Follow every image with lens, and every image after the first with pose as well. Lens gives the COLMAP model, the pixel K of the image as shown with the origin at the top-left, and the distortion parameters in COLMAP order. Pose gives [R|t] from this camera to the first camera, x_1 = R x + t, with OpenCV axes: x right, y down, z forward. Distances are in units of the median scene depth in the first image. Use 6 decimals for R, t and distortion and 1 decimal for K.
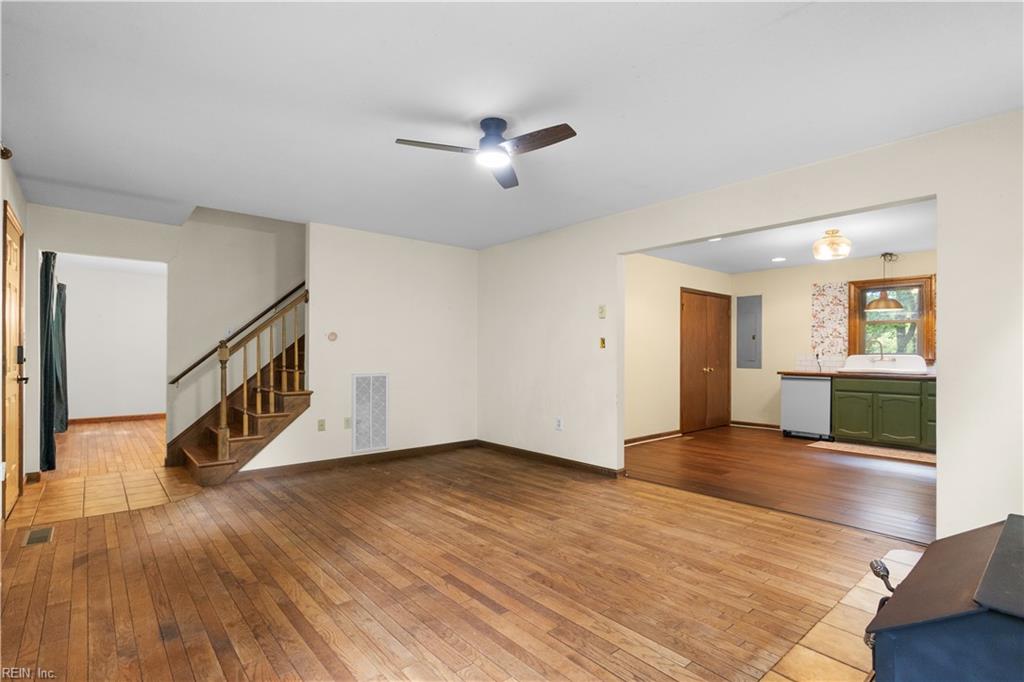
lens RADIAL K [[484.2, 0, 514.8], [0, 484.2, 348.7], [0, 0, 1]] dist [-0.001807, 0.001710]
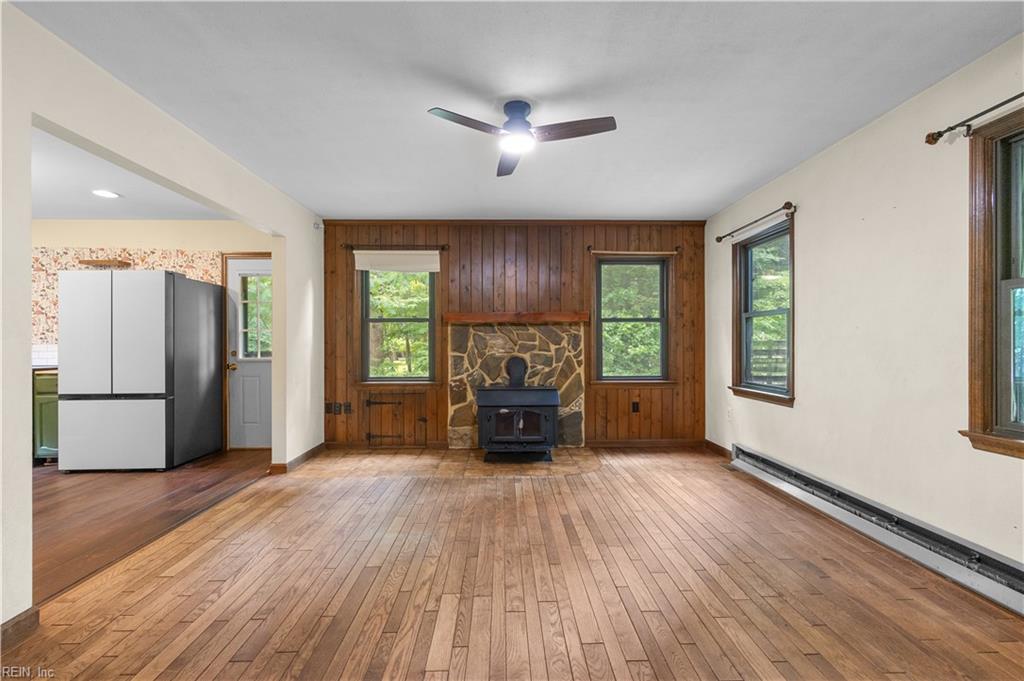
lens RADIAL K [[484.2, 0, 508.2], [0, 484.2, 340.9], [0, 0, 1]] dist [-0.001807, 0.001710]
pose [[-0.761242, -0.000744, 0.648468, -0.537600], [-0.006501, 0.999958, -0.006484, 0.014263], [-0.648435, -0.009152, -0.761215, 1.415720]]
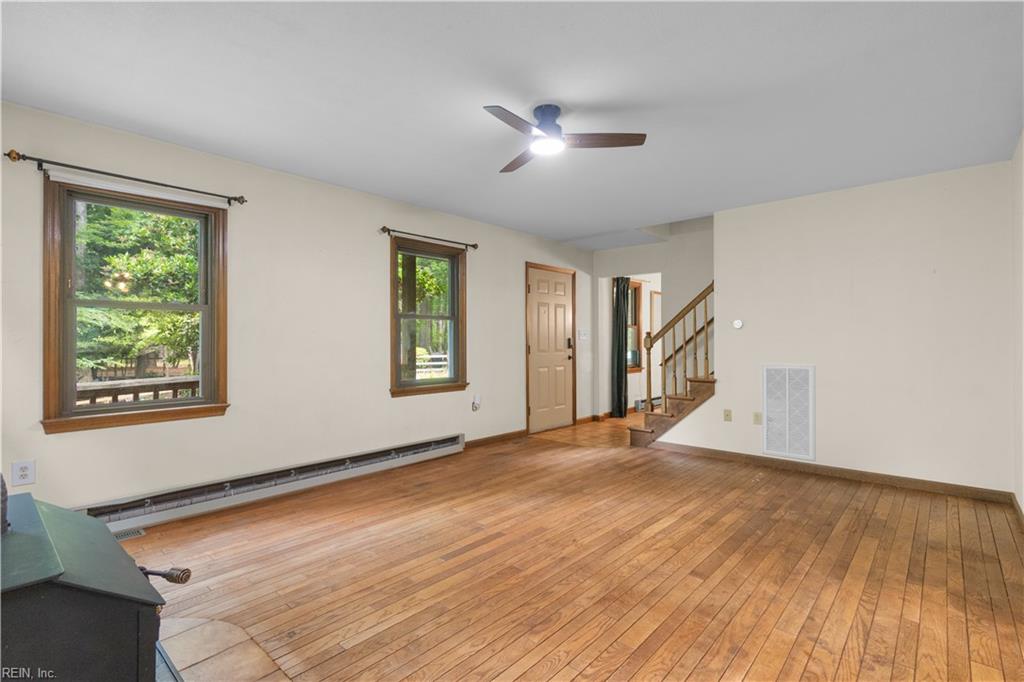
lens RADIAL K [[484.2, 0, 513.2], [0, 484.2, 343.0], [0, 0, 1]] dist [-0.001807, 0.001710]
pose [[0.129891, -0.002777, -0.991524, 0.740591], [0.012592, 0.999920, -0.001151, 0.011795], [0.991448, -0.012336, 0.129916, 0.646236]]
